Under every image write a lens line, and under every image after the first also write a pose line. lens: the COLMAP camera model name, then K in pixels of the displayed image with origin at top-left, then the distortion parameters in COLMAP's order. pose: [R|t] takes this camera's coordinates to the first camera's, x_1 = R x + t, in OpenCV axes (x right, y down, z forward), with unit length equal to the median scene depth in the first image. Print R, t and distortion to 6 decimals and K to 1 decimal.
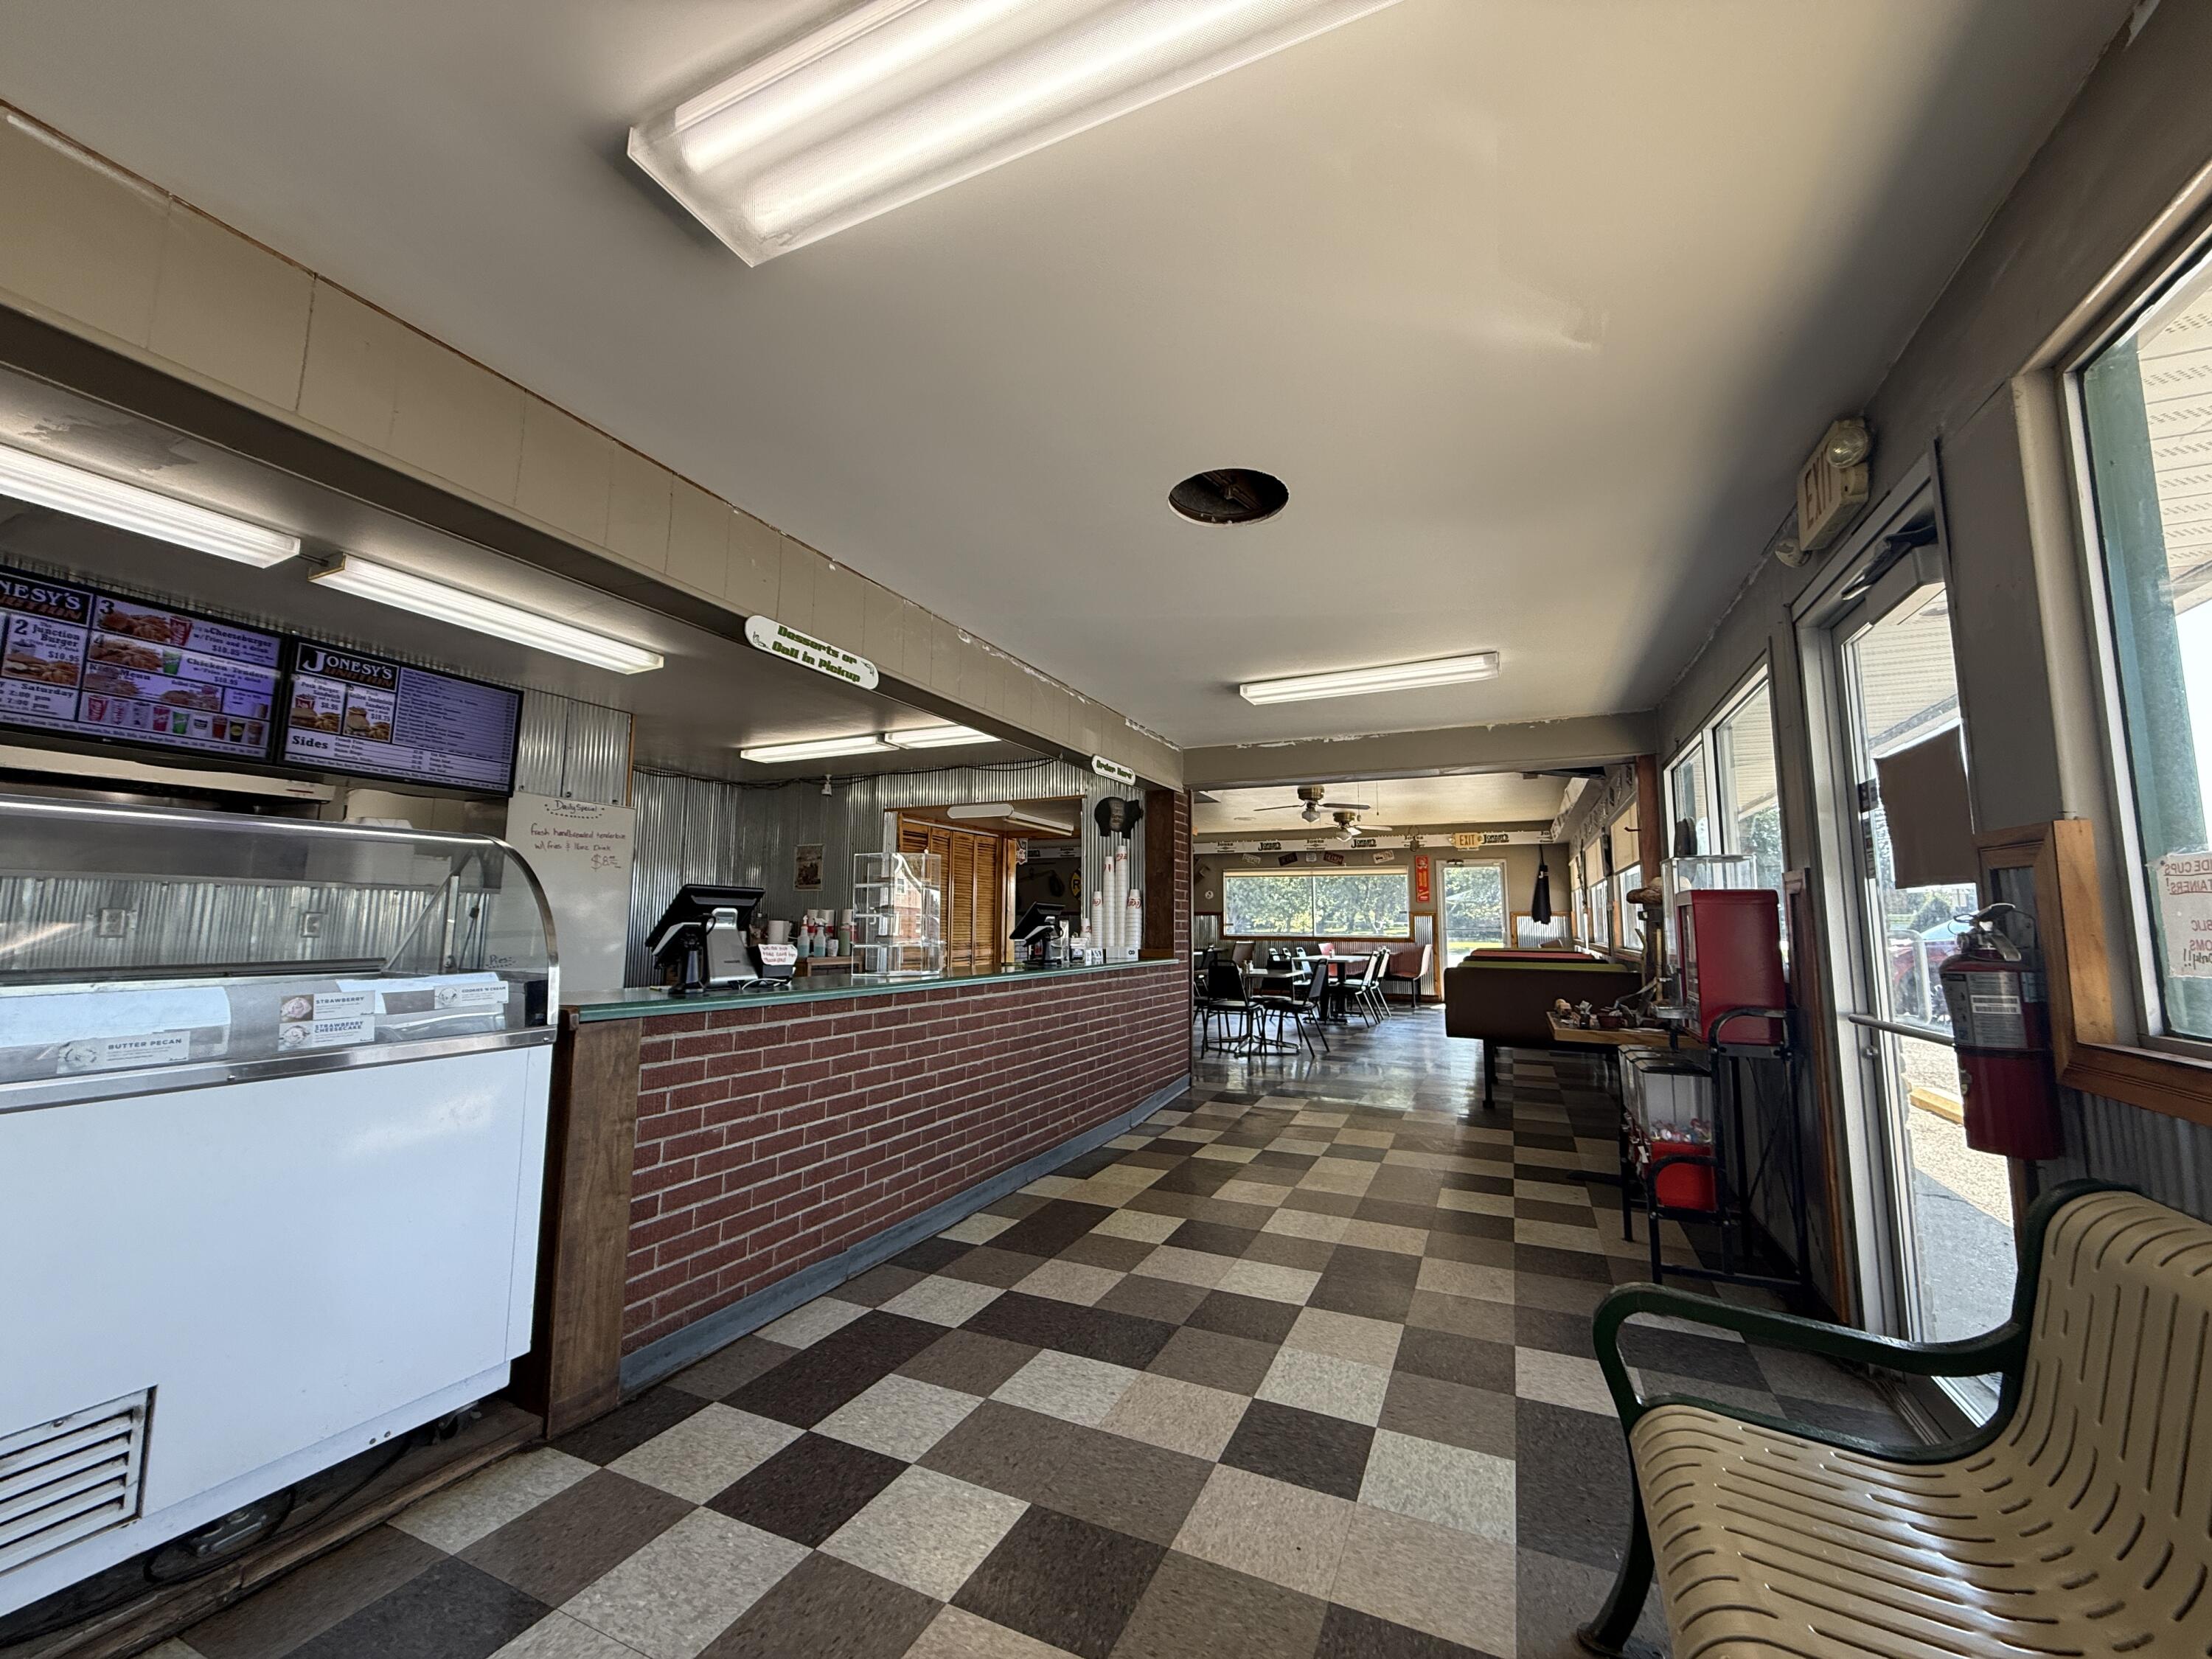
lens RADIAL K [[876.8, 0, 1108.2], [0, 876.8, 826.0], [0, 0, 1]] dist [-0.001646, 0.000586]
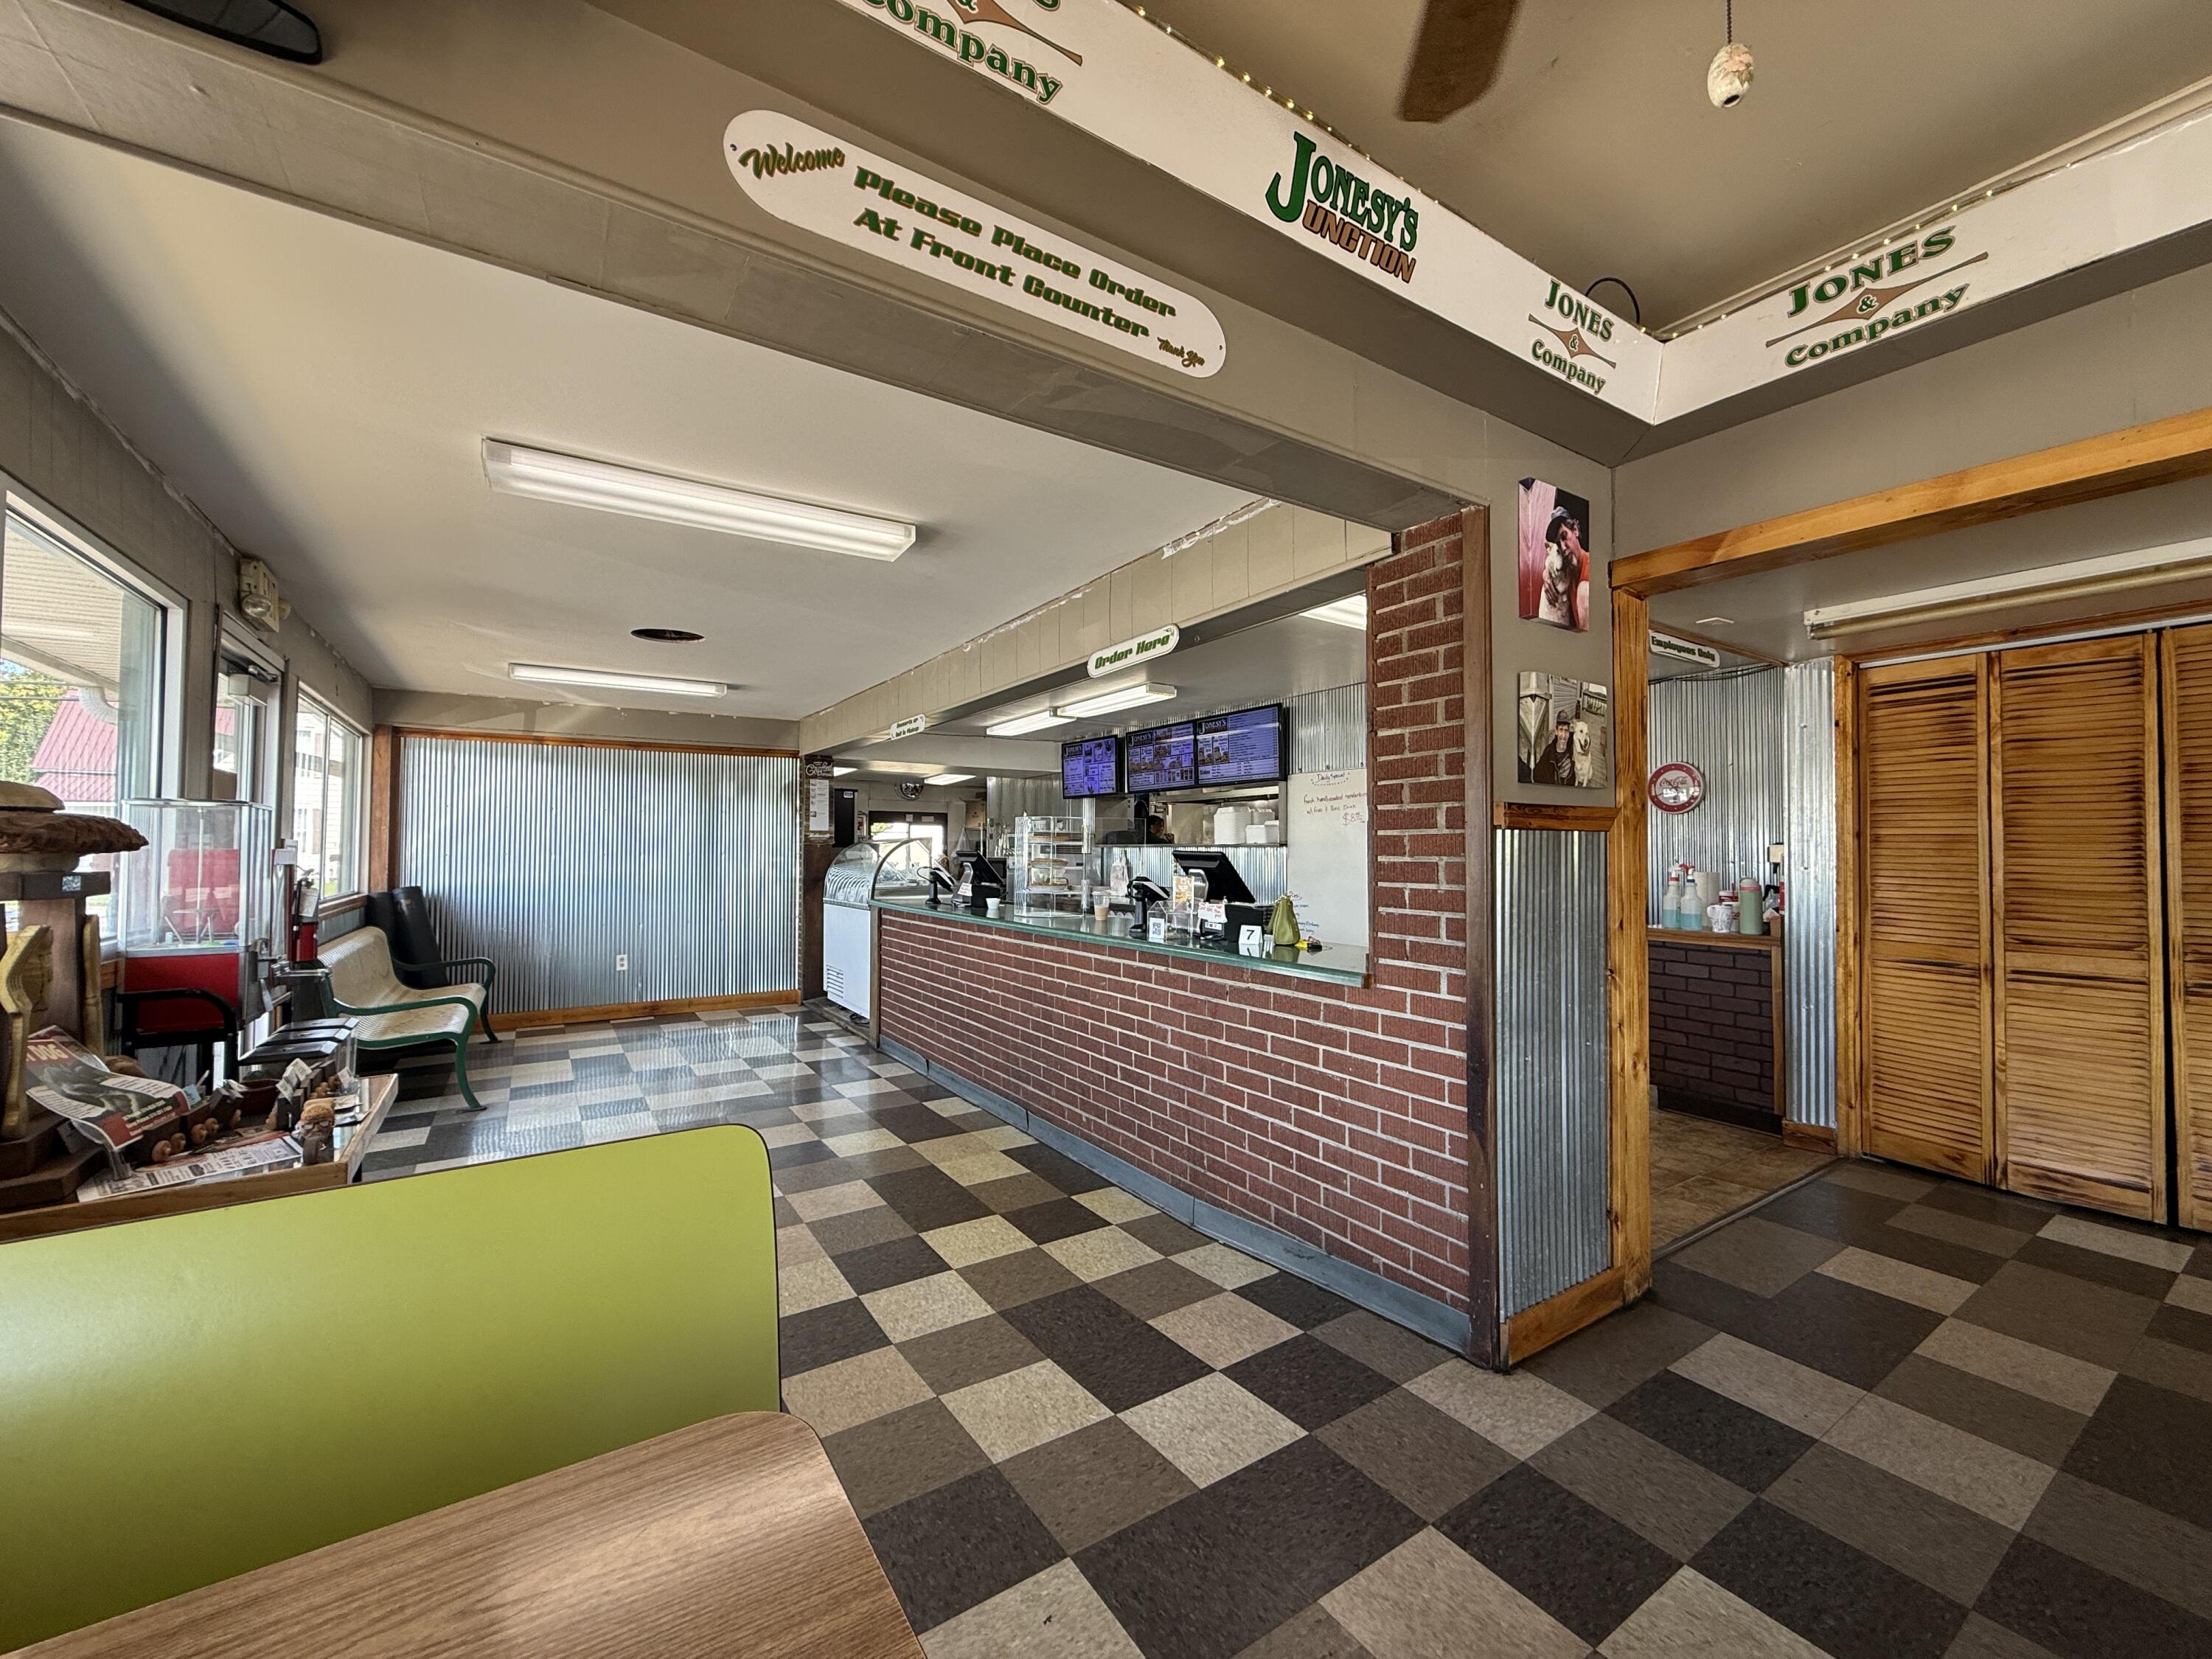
lens RADIAL K [[876.8, 0, 1103.3], [0, 876.8, 829.9], [0, 0, 1]] dist [-0.001646, 0.000586]
pose [[-0.534627, -0.026196, -0.844682, 0.918461], [0.091964, 0.991780, -0.088965, 0.202887], [0.840069, -0.125244, -0.527823, 2.094324]]
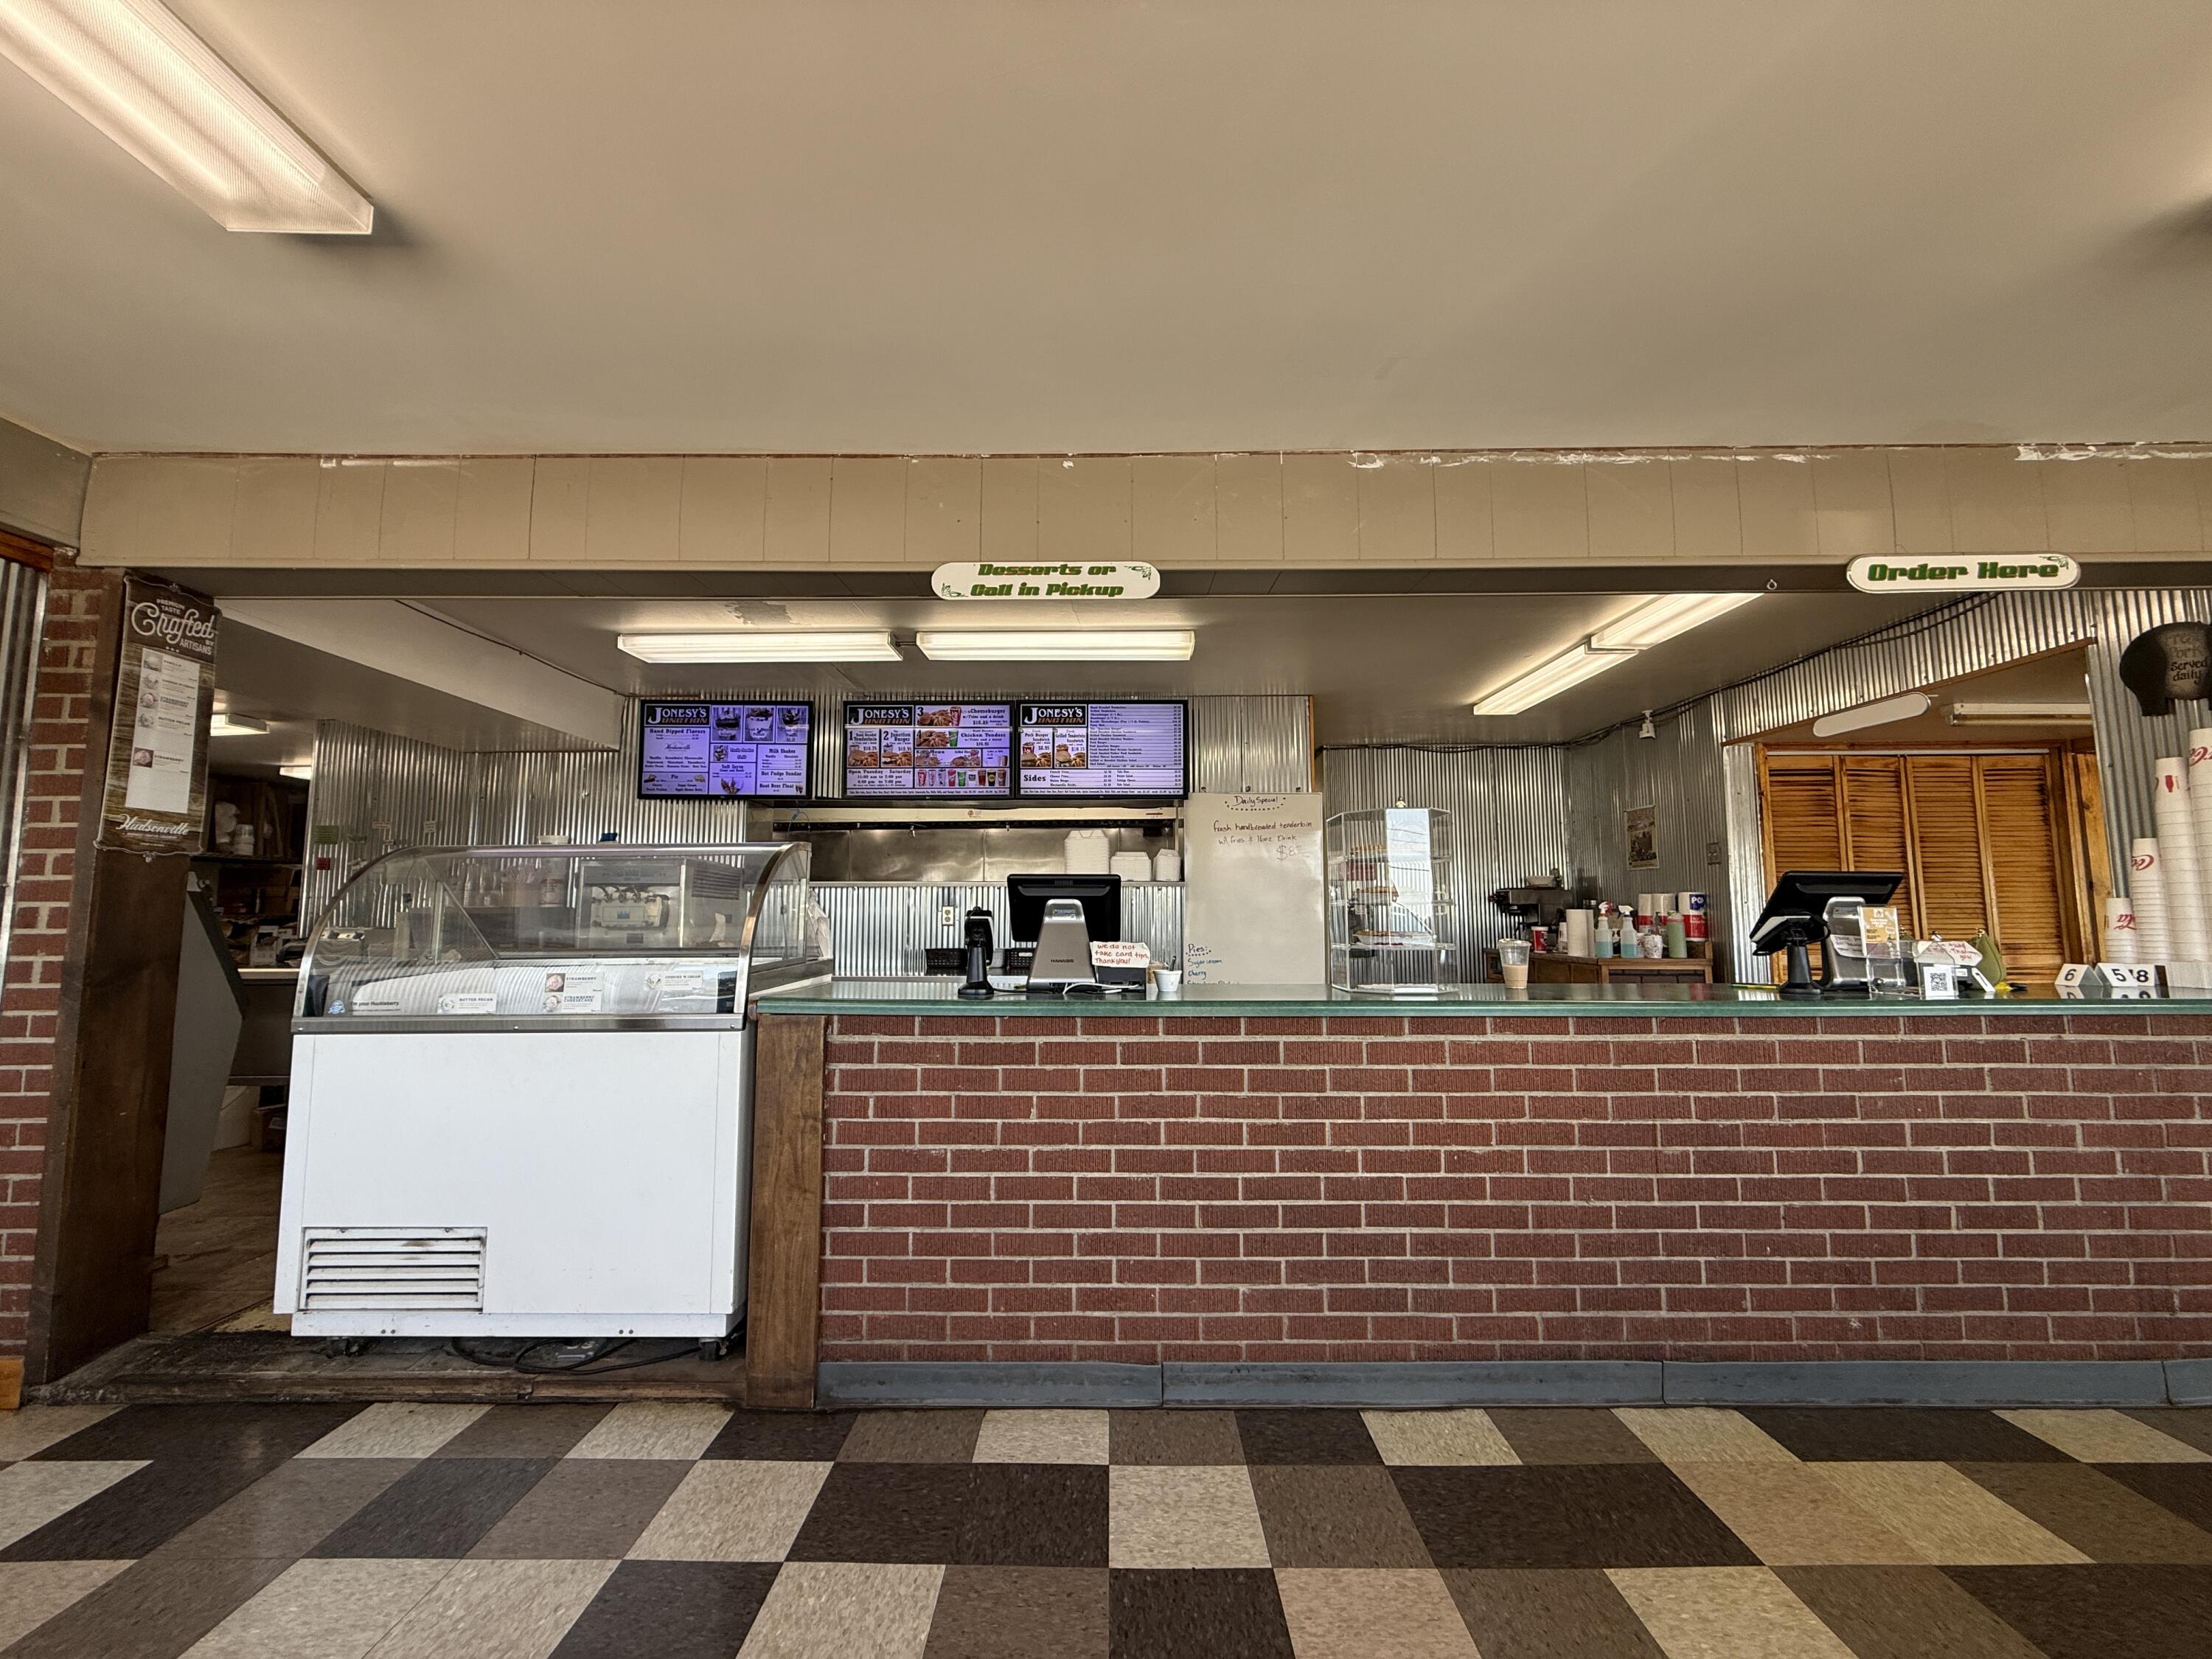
lens RADIAL K [[876.8, 0, 1102.8], [0, 876.8, 826.5], [0, 0, 1]] dist [-0.001646, 0.000586]
pose [[0.407208, -0.095813, -0.908296, 0.359108], [0.108264, 0.992534, -0.056162, 0.070599], [0.906896, -0.075466, 0.414541, 0.638734]]
